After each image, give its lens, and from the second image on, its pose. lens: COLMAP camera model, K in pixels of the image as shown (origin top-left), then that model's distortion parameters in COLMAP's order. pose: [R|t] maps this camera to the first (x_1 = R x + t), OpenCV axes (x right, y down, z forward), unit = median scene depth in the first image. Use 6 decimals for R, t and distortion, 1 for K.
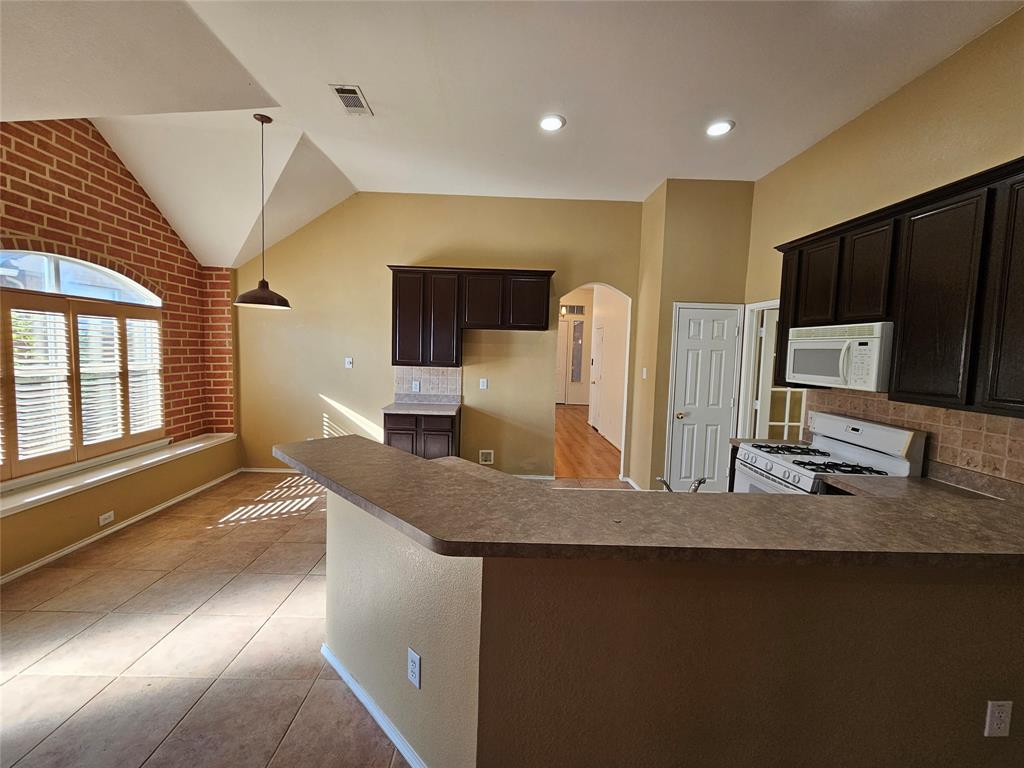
lens RADIAL K [[420.3, 0, 509.2], [0, 420.3, 380.7], [0, 0, 1]] dist [0.001610, -0.000438]
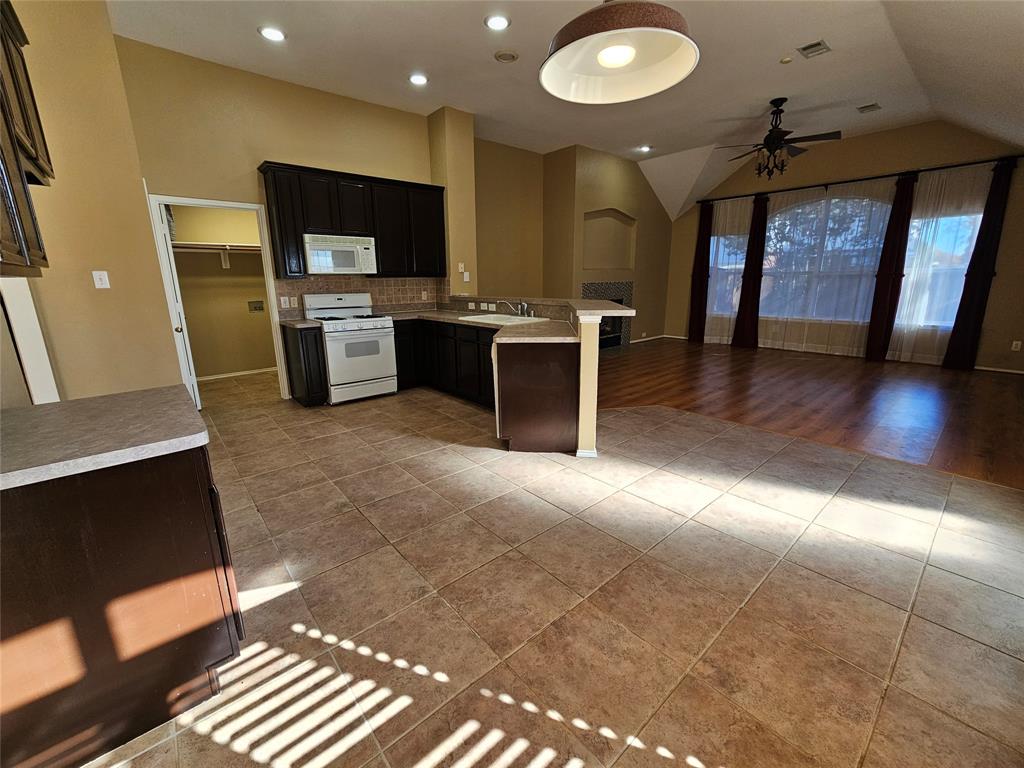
lens RADIAL K [[420.3, 0, 509.8], [0, 420.3, 379.7], [0, 0, 1]] dist [0.001610, -0.000438]
pose [[-0.637138, -0.202583, 0.743650, -1.001531], [0.051858, 0.951386, 0.303603, -0.058247], [-0.769004, 0.232001, -0.595658, 1.590696]]
